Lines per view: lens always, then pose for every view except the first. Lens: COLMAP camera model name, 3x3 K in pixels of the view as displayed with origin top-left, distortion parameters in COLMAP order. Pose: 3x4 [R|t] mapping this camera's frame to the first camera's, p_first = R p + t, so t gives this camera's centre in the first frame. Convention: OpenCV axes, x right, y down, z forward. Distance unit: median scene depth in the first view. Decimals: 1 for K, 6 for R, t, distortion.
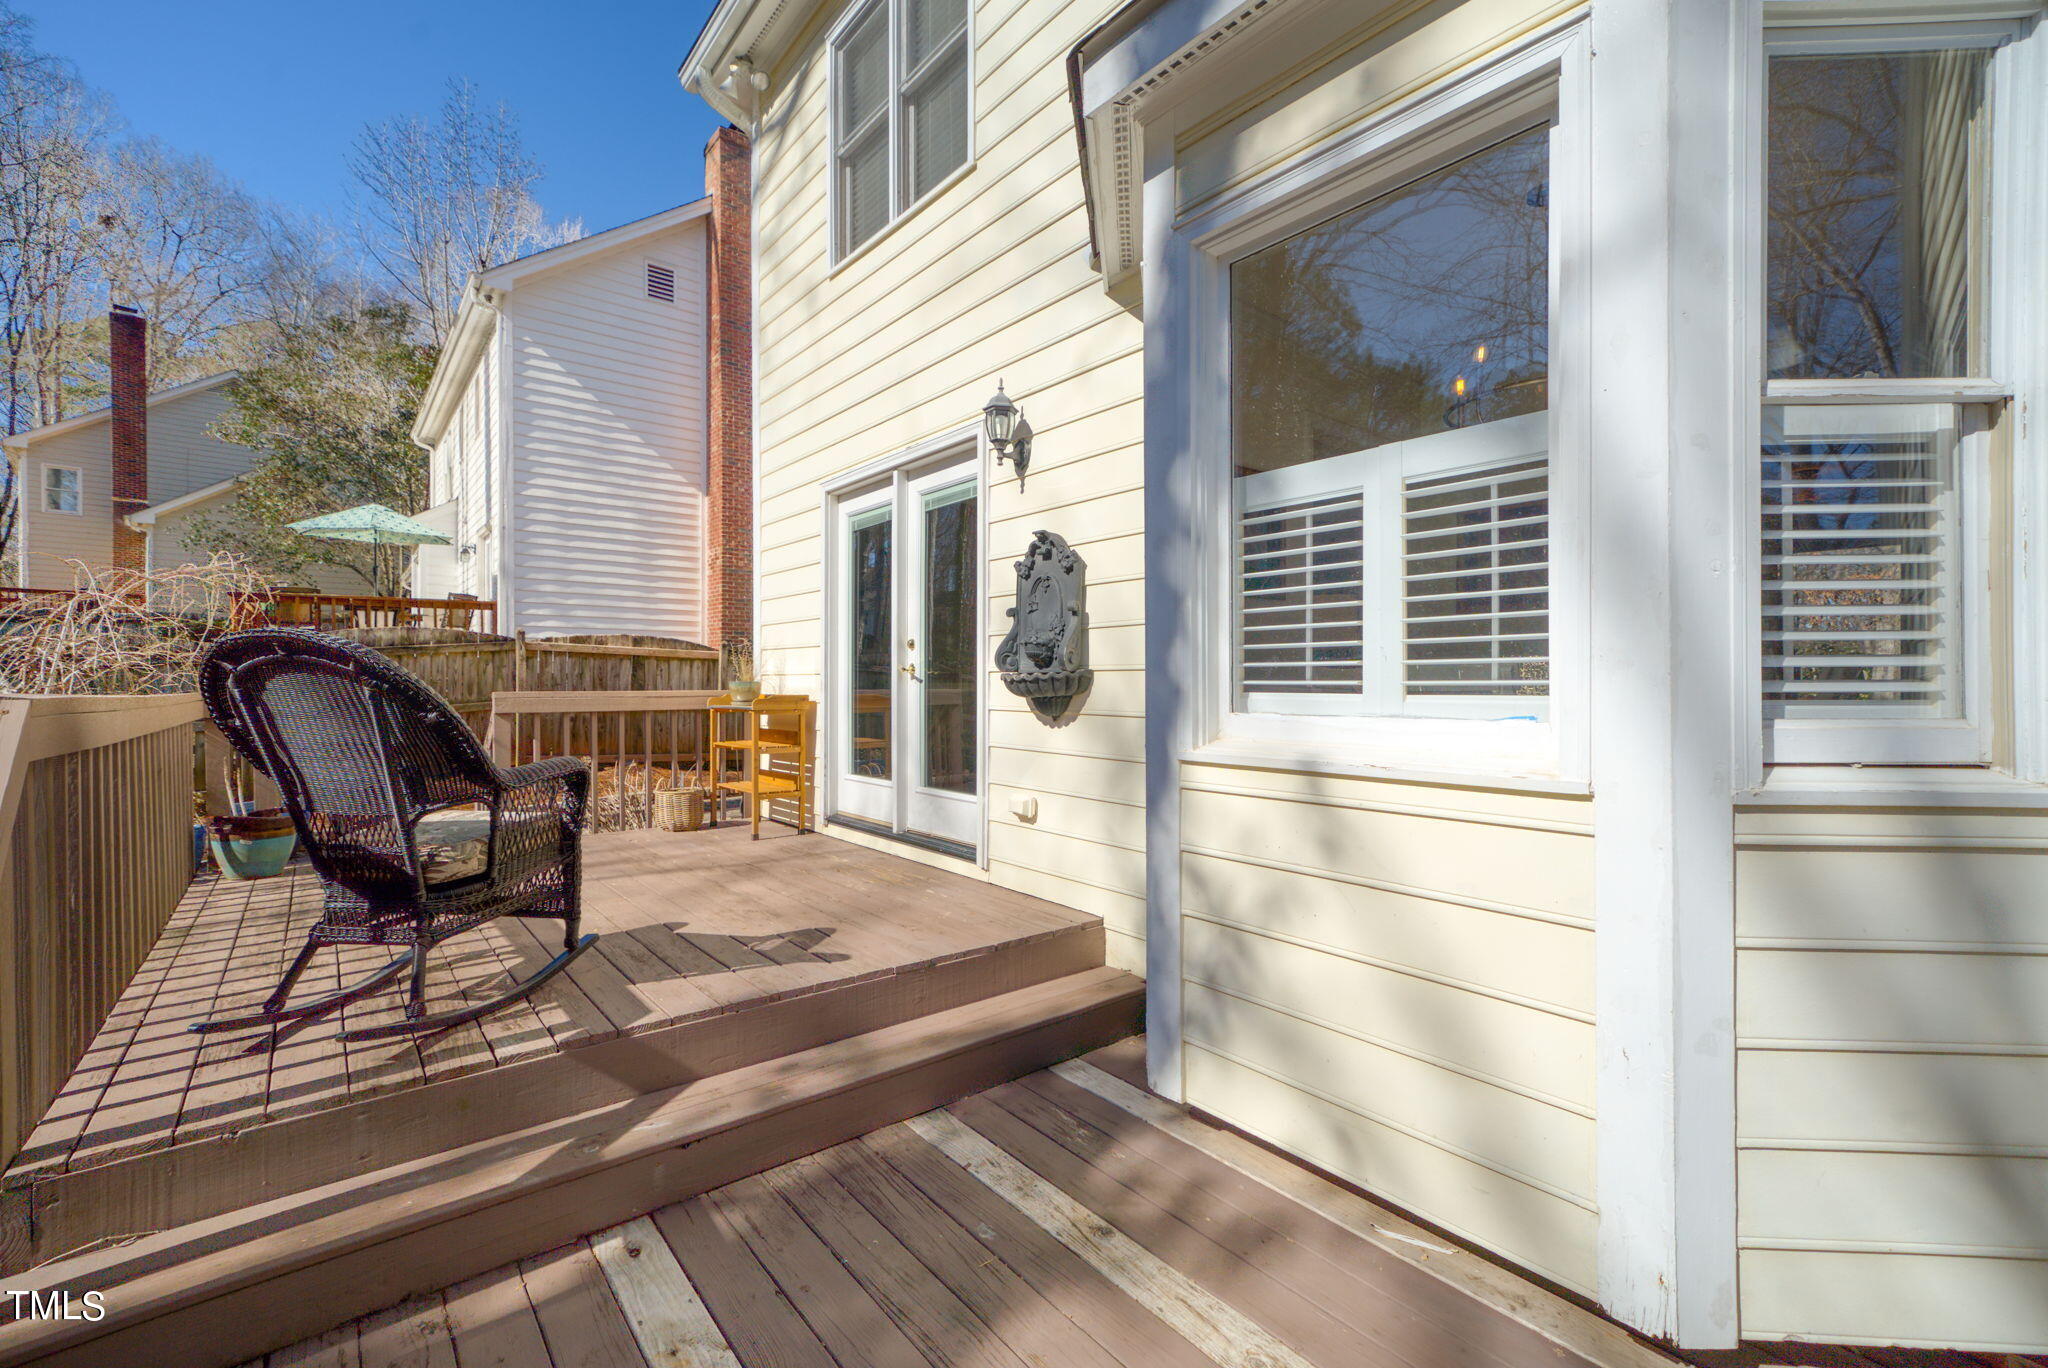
lens RADIAL K [[883.0, 0, 1024.0], [0, 883.0, 684.0], [0, 0, 1]] dist [-0.000268, 0.000788]
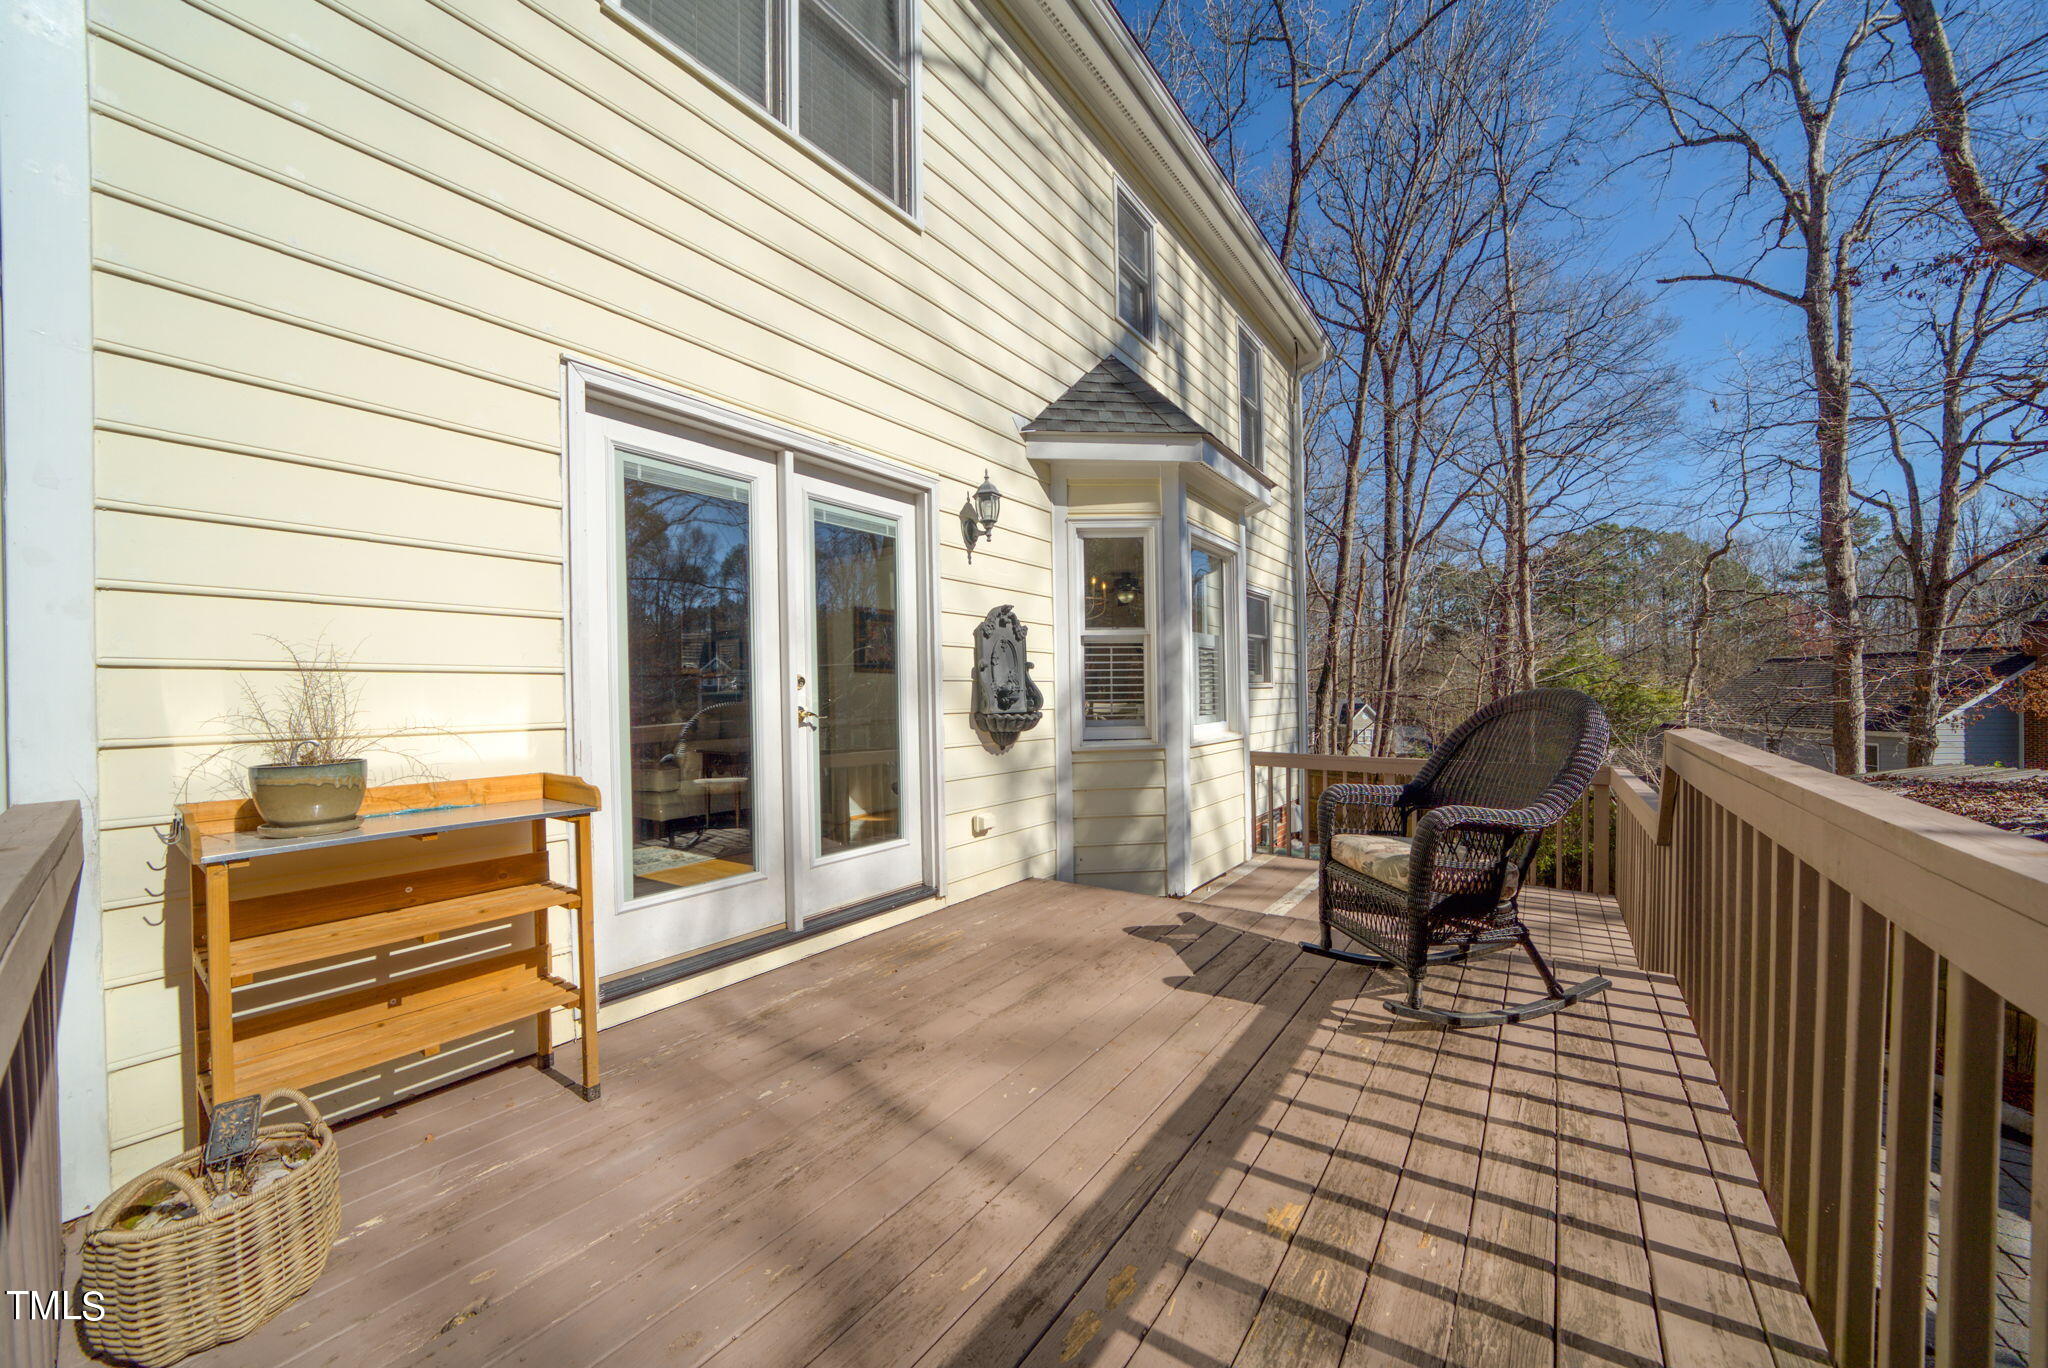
lens RADIAL K [[728.3, 0, 1029.8], [0, 728.3, 699.6], [0, 0, 1]] dist [-0.034617, 0.005110]
pose [[-0.265574, 0.001203, 0.964090, -1.025117], [0.016951, 0.999850, 0.003422, -0.035784], [-0.963941, 0.017252, -0.265554, 1.247804]]
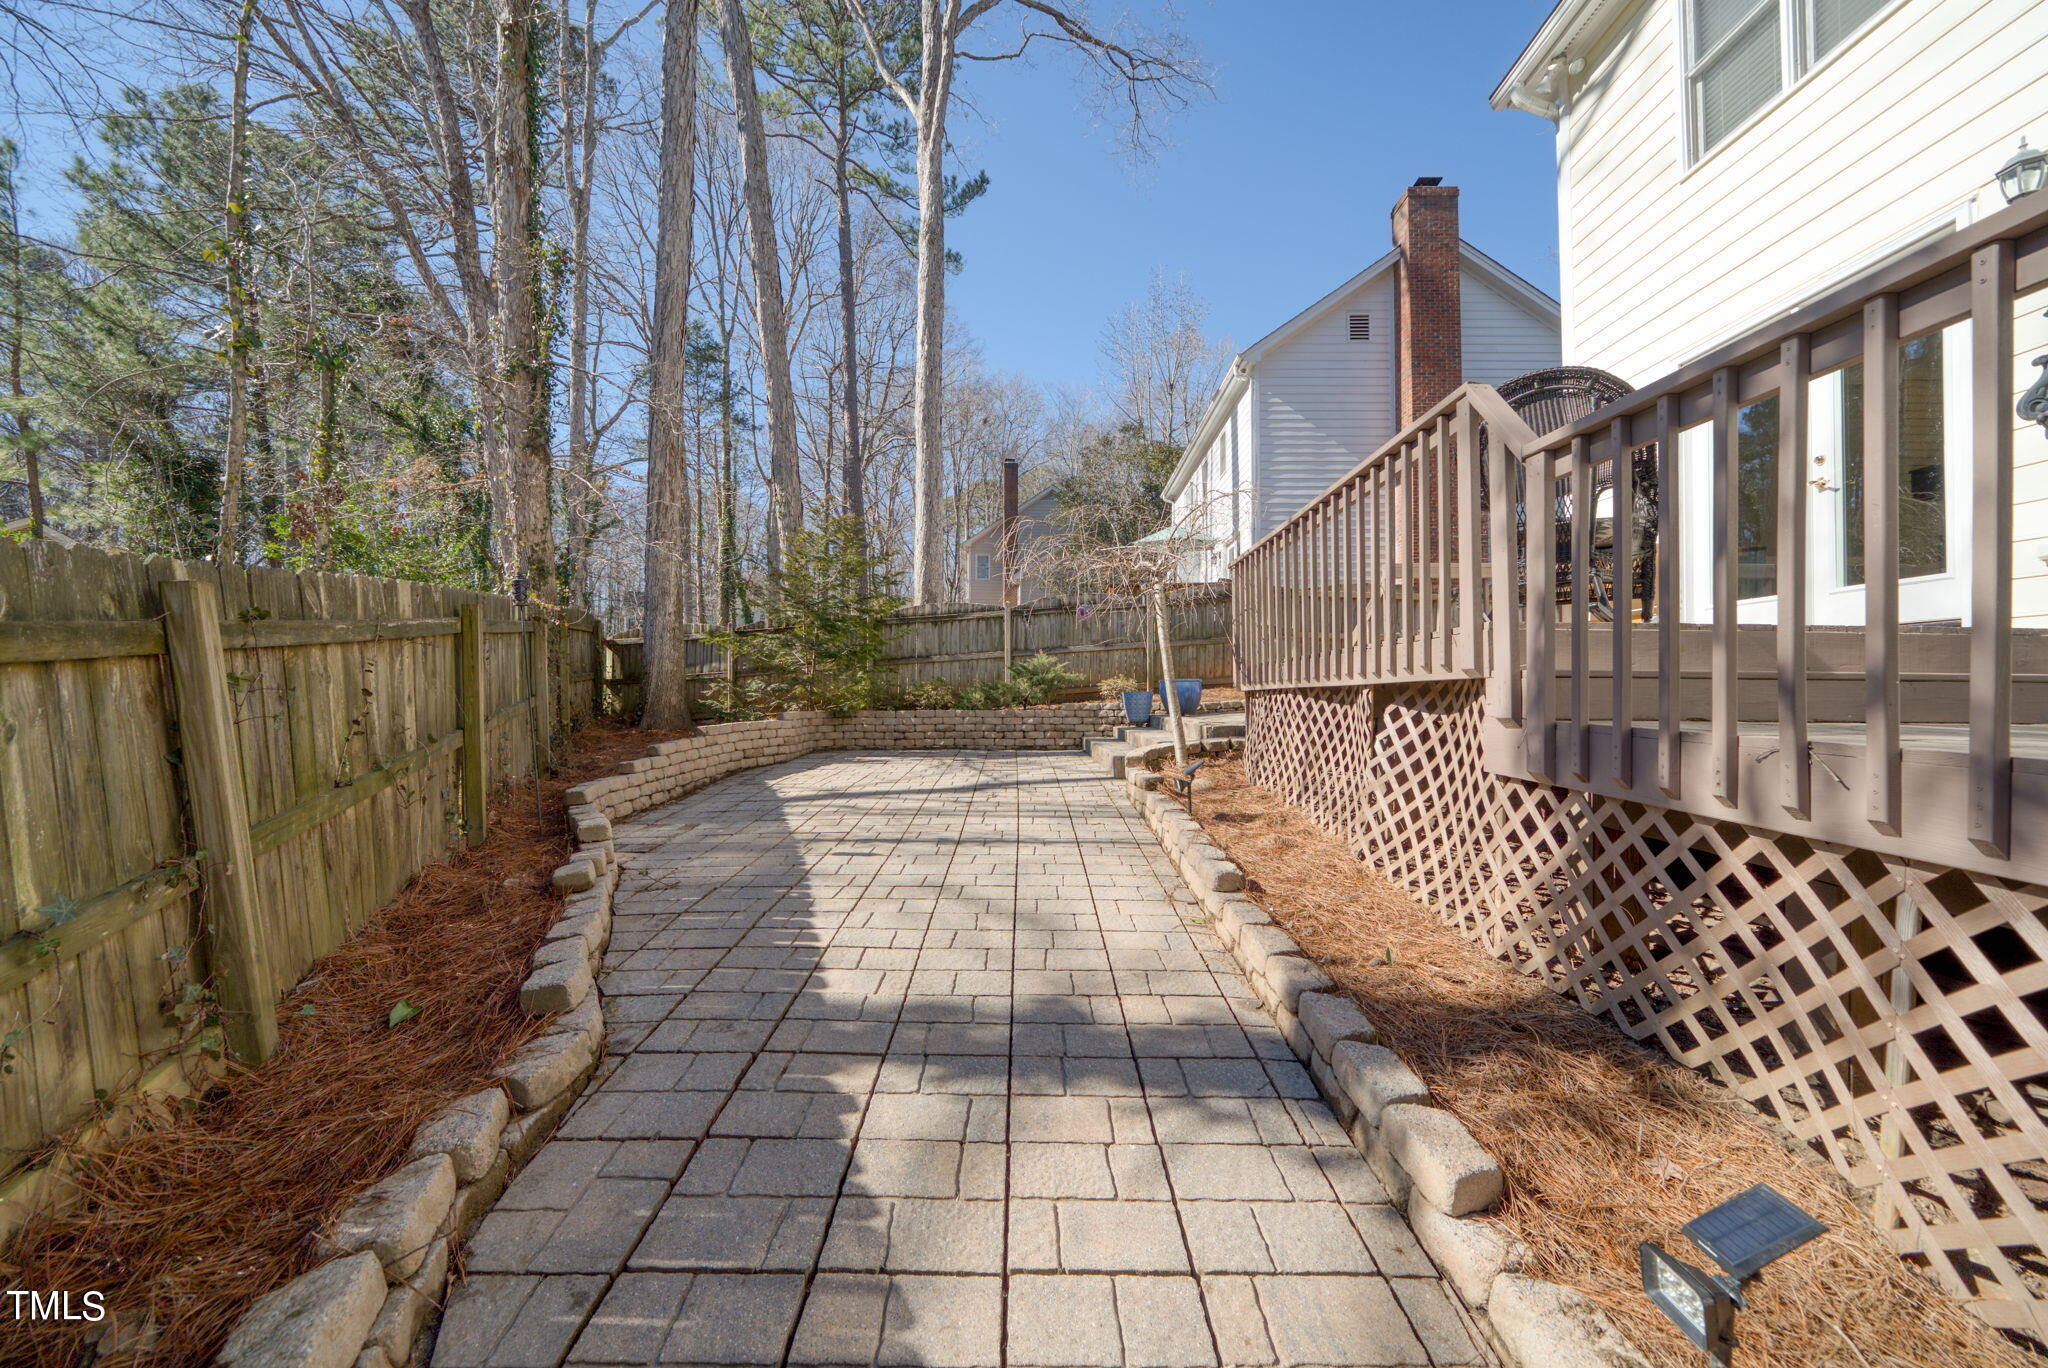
lens RADIAL K [[720.9, 0, 1024.0], [0, 720.9, 684.0], [0, 0, 1]] dist [-0.027524, 0.003925]
pose [[0.751437, 0.001581, -0.659803, -0.378145], [-0.010690, 0.999895, -0.009779, 0.318596], [0.659719, 0.014401, 0.751375, -0.367555]]
